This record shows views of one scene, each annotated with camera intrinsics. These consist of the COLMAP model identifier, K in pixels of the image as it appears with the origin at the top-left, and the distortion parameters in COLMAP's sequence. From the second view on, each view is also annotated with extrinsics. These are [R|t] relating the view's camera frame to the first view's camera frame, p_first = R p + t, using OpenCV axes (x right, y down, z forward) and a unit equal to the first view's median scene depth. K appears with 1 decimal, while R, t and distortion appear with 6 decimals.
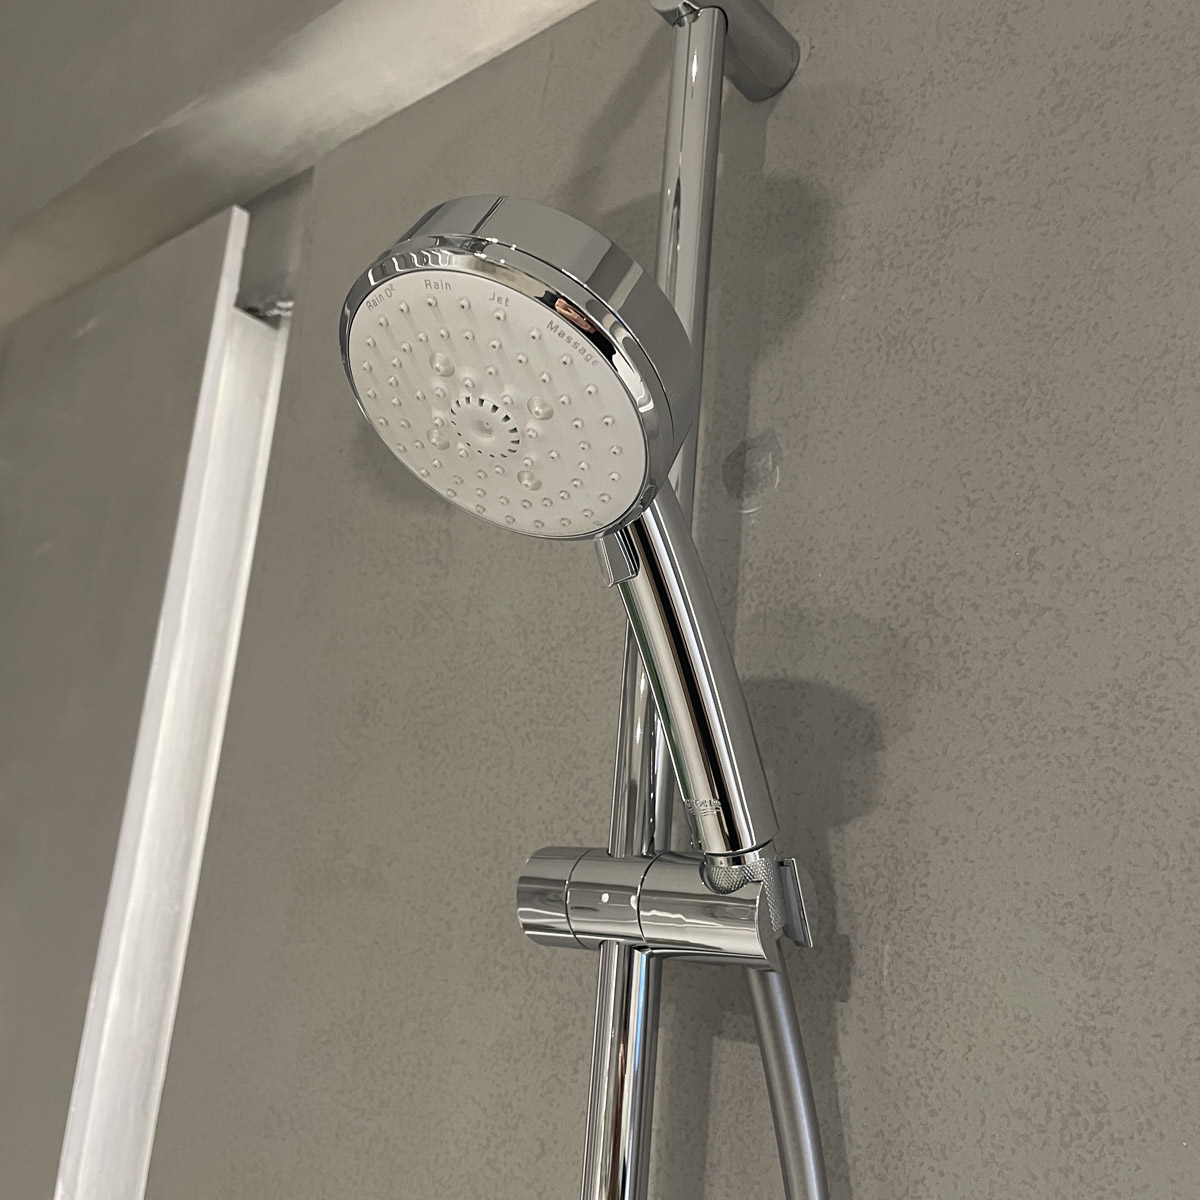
lens RADIAL K [[1228.8, 0, 592.4], [0, 1228.8, 608.5], [0, 0, 1]] dist [0.104523, -0.163379]
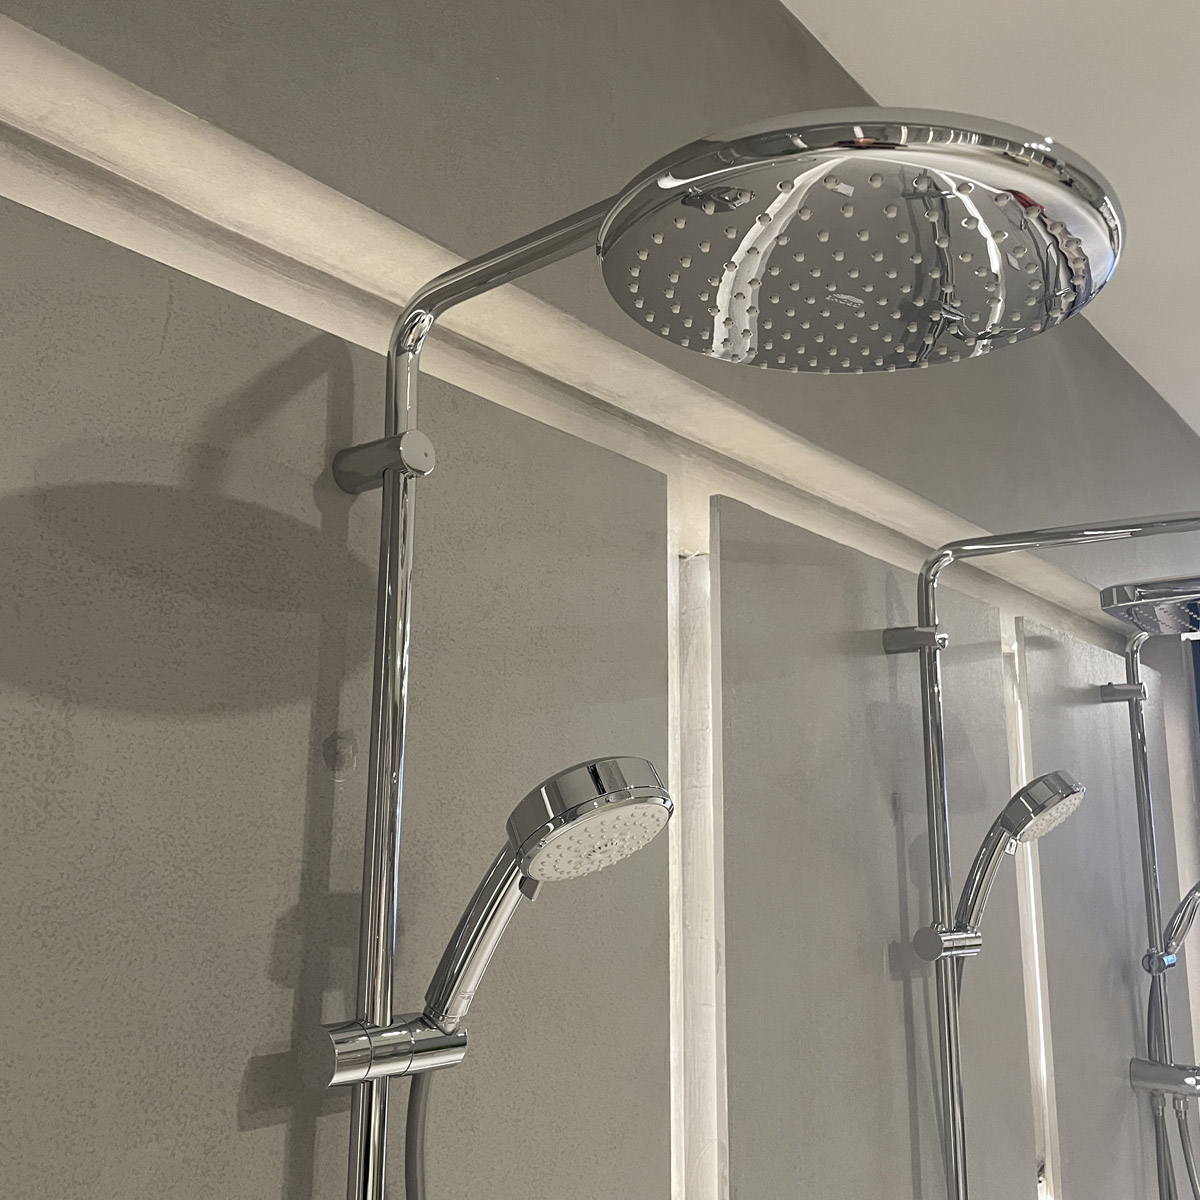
lens RADIAL K [[1211.9, 0, 586.6], [0, 1211.9, 586.2], [0, 0, 1]] dist [0.099594, -0.144406]
pose [[-0.039440, 0.115700, 0.992501, -1.588323], [-0.265835, 0.956263, -0.122039, -0.227651], [-0.963211, -0.268655, -0.006958, 0.817171]]
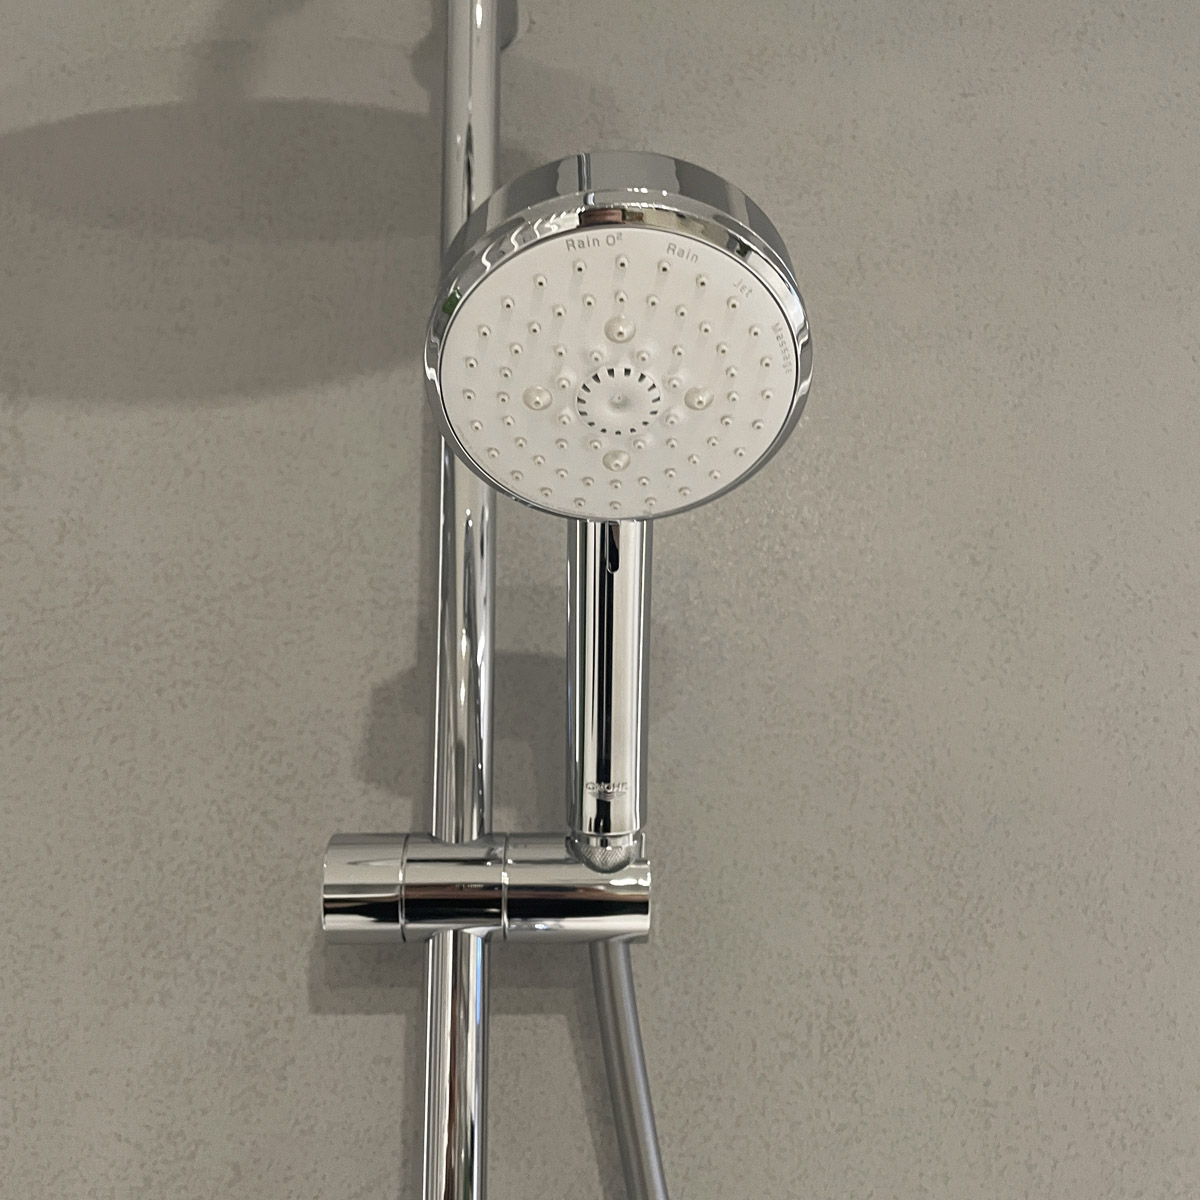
lens RADIAL K [[1231.2, 0, 593.1], [0, 1231.2, 593.3], [0, 0, 1]] dist [0.084953, -0.136973]
pose [[0.730300, 0.070939, 0.679434, -0.503969], [-0.103960, 0.994550, 0.007903, -0.006226], [-0.675170, -0.076405, 0.733694, 0.224864]]
